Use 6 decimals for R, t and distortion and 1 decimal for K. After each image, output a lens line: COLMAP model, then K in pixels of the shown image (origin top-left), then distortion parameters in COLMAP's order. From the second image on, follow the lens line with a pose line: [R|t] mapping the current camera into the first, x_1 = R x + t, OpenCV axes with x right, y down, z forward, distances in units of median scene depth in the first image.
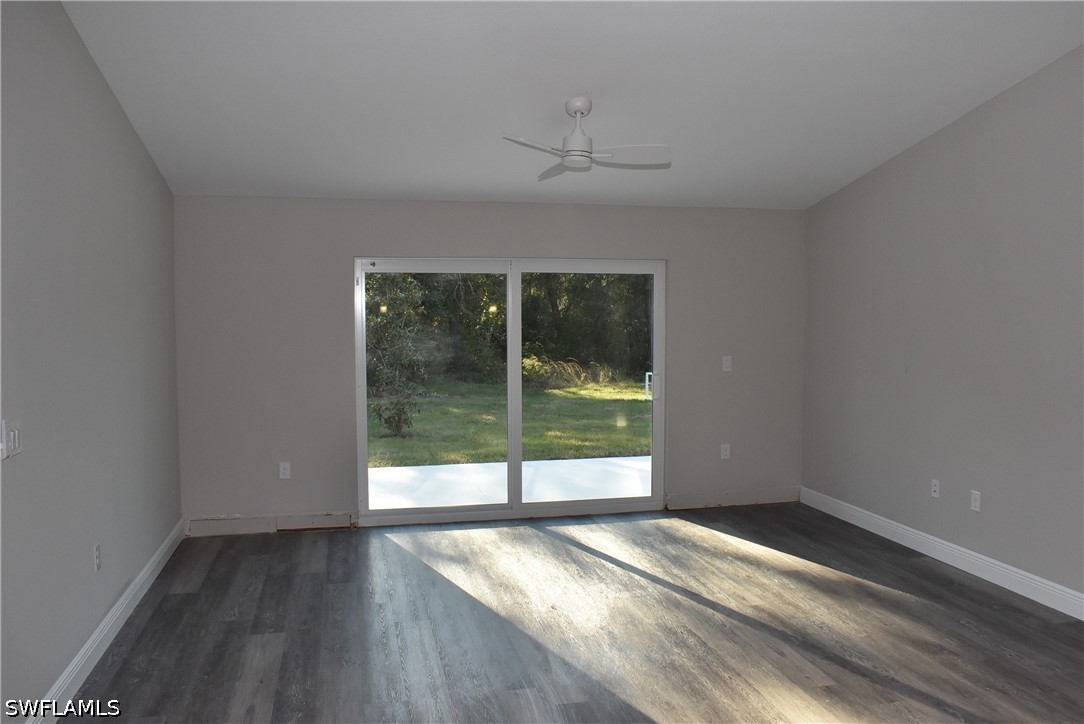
lens RADIAL K [[846.5, 0, 538.0], [0, 846.5, 365.0], [0, 0, 1]] dist [-0.075030, -0.001650]
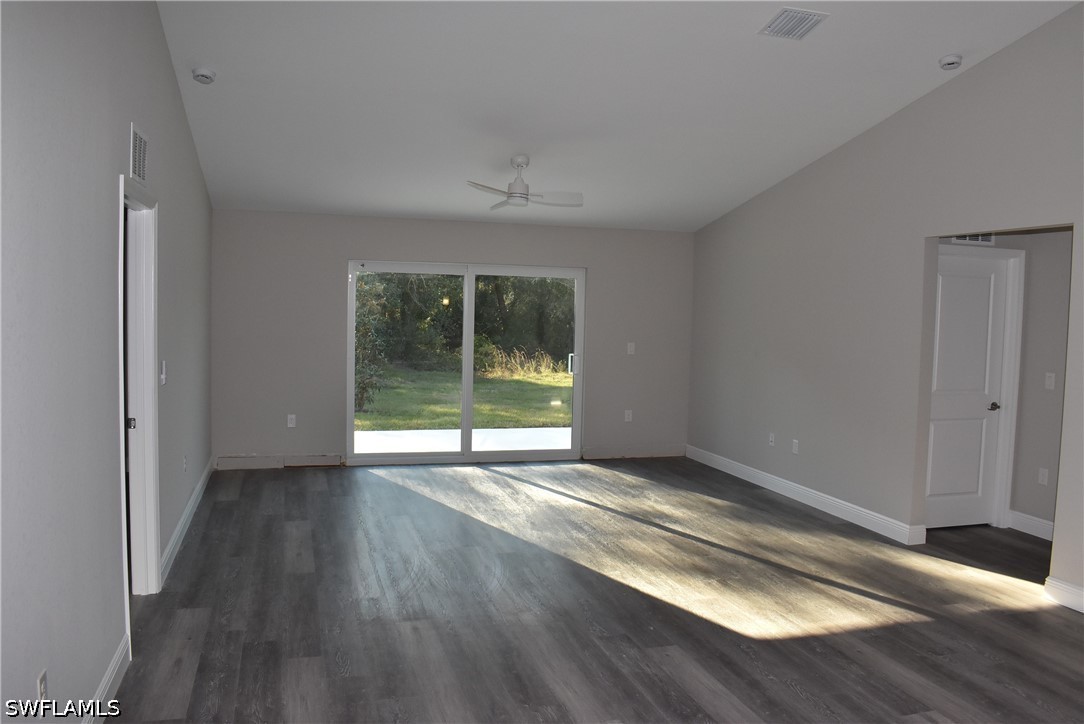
lens RADIAL K [[846.5, 0, 545.9], [0, 846.5, 362.5], [0, 0, 1]] dist [-0.075030, -0.001650]
pose [[0.997066, 0.022350, 0.073210, -0.003534], [-0.022573, 0.999743, 0.002216, 0.022344], [-0.073142, -0.003862, 0.997314, -0.331214]]
